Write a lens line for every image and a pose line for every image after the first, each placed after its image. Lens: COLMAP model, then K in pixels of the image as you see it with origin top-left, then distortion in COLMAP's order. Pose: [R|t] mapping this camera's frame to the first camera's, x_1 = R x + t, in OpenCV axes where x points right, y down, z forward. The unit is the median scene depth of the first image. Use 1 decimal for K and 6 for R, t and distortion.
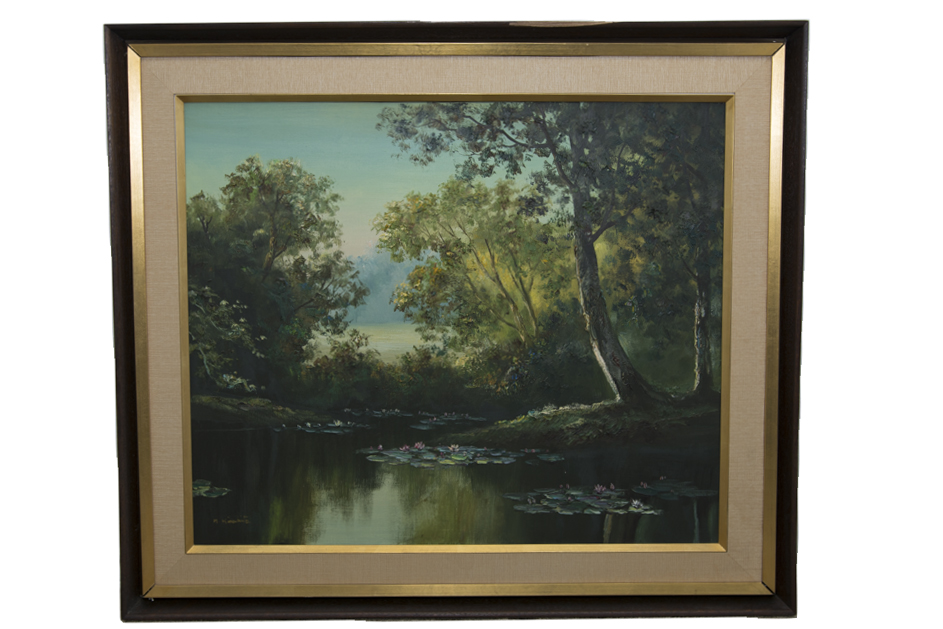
lens RADIAL K [[971.0, 0, 470.1], [0, 971.0, 314.7], [0, 0, 1]] dist [0.020367, 0.000000]
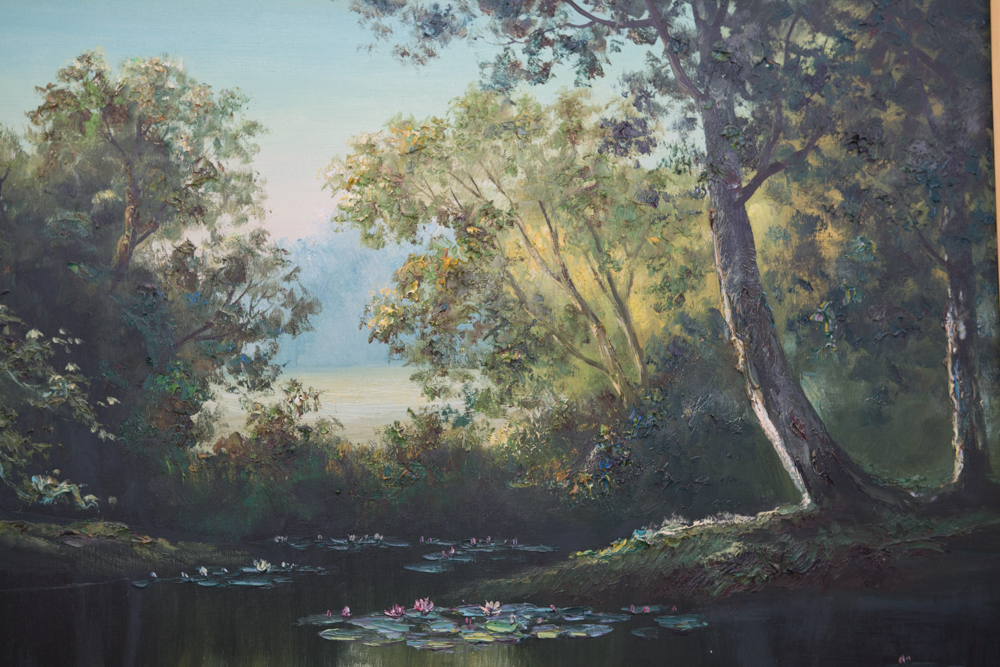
lens RADIAL K [[1499.9, 0, 501.0], [0, 1499.9, 334.8], [0, 0, 1]] dist [0.147963, 0.000000]
pose [[0.999708, -0.024166, 0.000646, -0.007869], [0.024168, 0.999703, -0.003229, -0.003355], [-0.000568, 0.003243, 0.999995, 0.190985]]
